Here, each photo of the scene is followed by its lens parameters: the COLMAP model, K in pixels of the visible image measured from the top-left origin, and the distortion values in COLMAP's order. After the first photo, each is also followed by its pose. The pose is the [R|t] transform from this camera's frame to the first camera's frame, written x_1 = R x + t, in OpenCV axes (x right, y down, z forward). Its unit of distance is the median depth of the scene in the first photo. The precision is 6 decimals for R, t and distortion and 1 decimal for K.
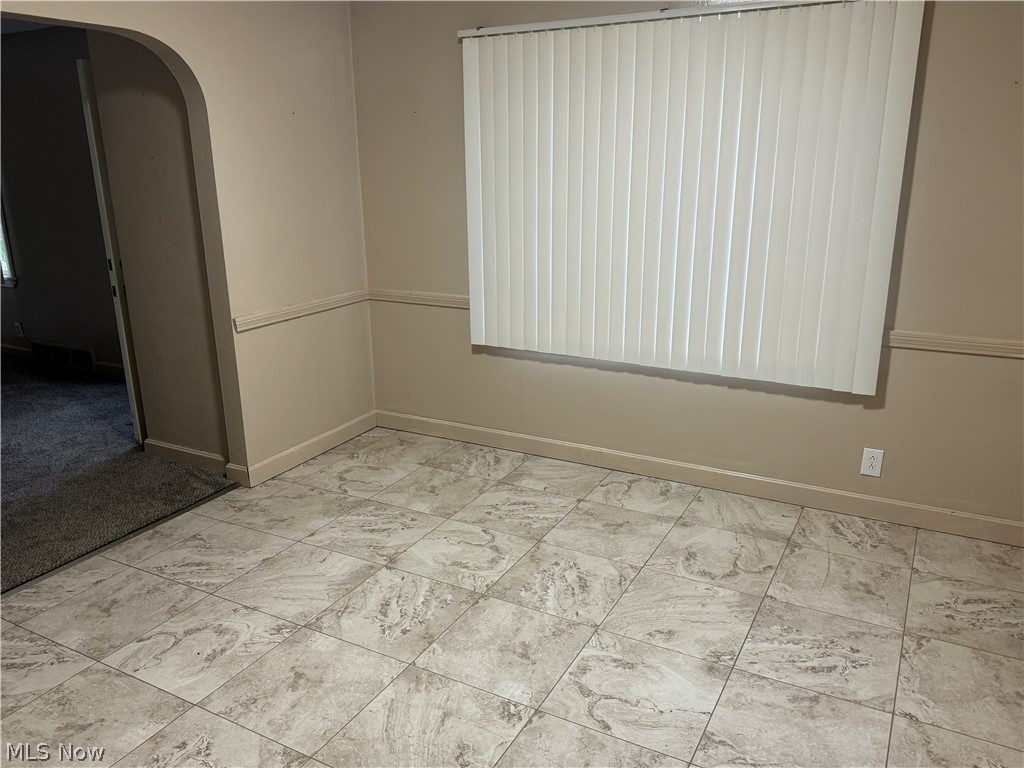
lens RADIAL K [[779.1, 0, 511.7], [0, 779.1, 384.1], [0, 0, 1]] dist [-0.004624, -0.002871]
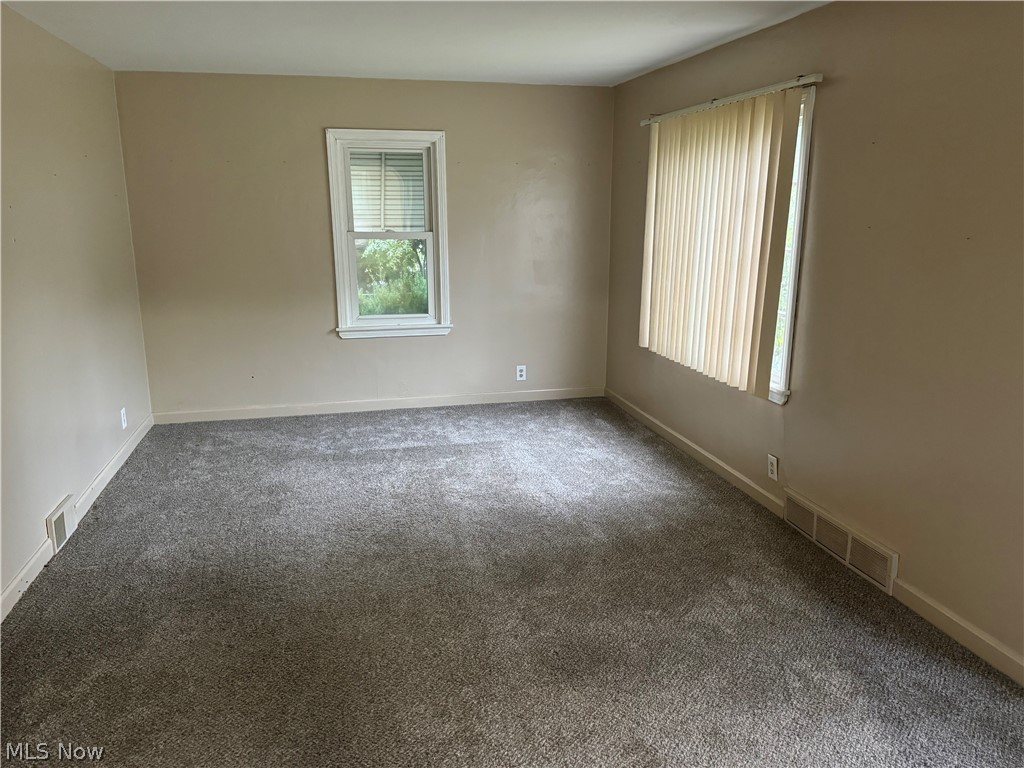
lens RADIAL K [[779.1, 0, 511.5], [0, 779.1, 385.3], [0, 0, 1]] dist [-0.004624, -0.002871]
pose [[0.659531, 0.177725, -0.730364, -0.326676], [-0.216912, 0.975310, 0.041454, -0.119190], [0.719700, 0.131085, 0.681799, 0.406997]]
